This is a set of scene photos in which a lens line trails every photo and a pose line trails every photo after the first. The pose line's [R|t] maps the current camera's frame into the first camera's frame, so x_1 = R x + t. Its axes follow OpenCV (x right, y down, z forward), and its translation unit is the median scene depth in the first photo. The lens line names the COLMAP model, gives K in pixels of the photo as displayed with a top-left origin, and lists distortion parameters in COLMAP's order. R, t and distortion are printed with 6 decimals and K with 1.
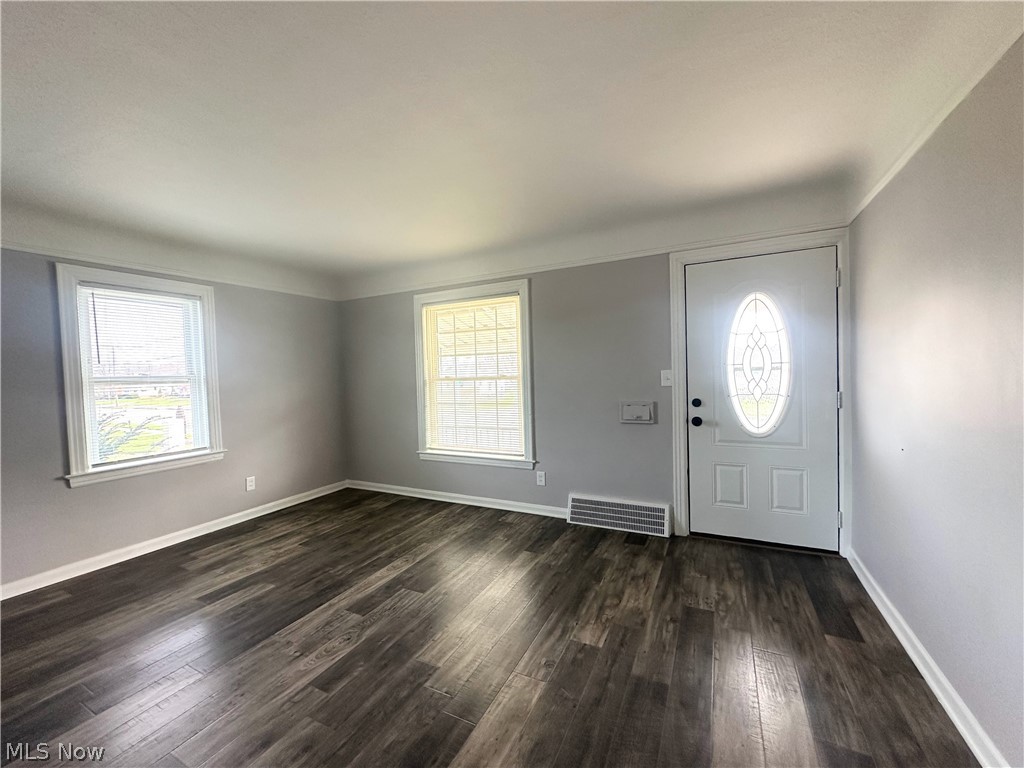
lens RADIAL K [[408.1, 0, 518.2], [0, 408.1, 385.9], [0, 0, 1]] dist [-0.002105, 0.000716]
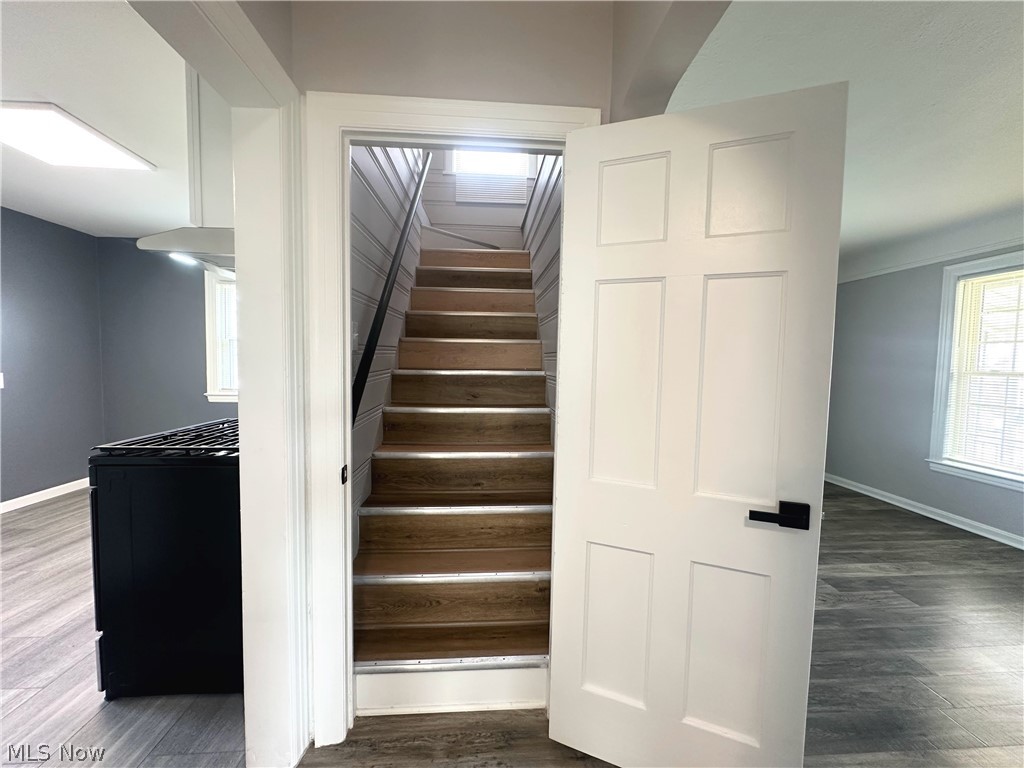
lens RADIAL K [[408.1, 0, 515.4], [0, 408.1, 387.0], [0, 0, 1]] dist [-0.002105, 0.000716]
pose [[0.506173, 0.086420, -0.858091, 0.035108], [-0.064738, 0.995967, 0.062117, 0.026258], [0.859999, 0.024109, 0.509726, -0.187078]]
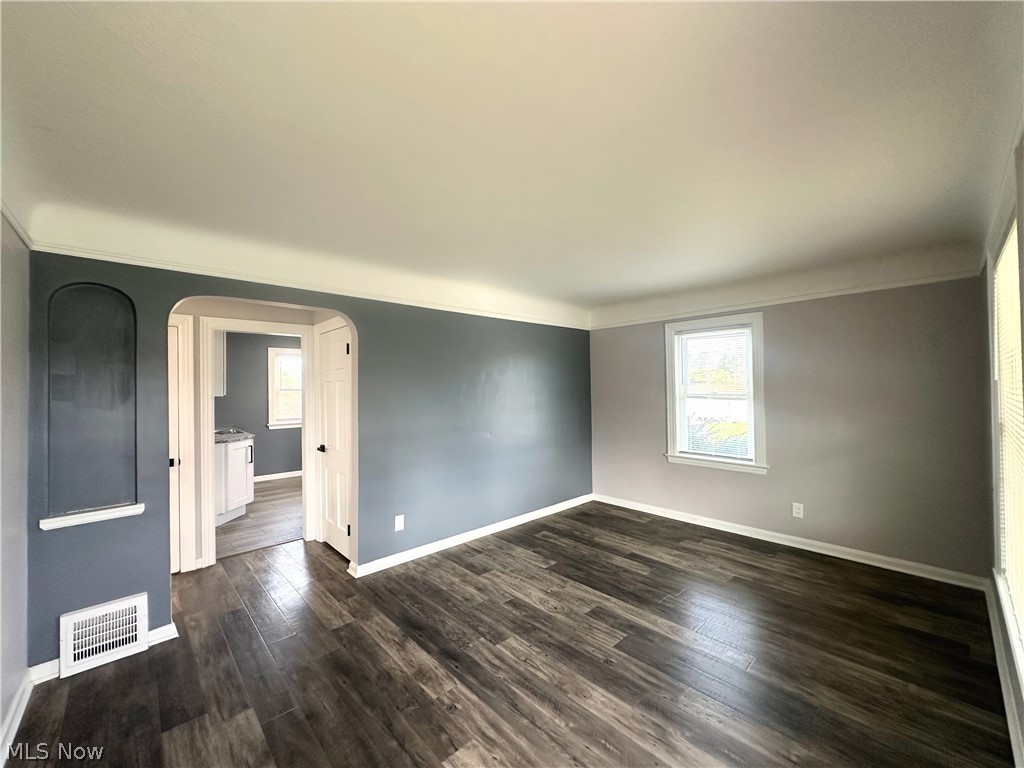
lens RADIAL K [[408.1, 0, 507.5], [0, 408.1, 382.4], [0, 0, 1]] dist [-0.002105, 0.000716]
pose [[-0.356046, 0.025264, -0.934127, 0.574001], [-0.011258, 0.999446, 0.031321, -0.098181], [0.934401, 0.021668, -0.355564, 0.885911]]
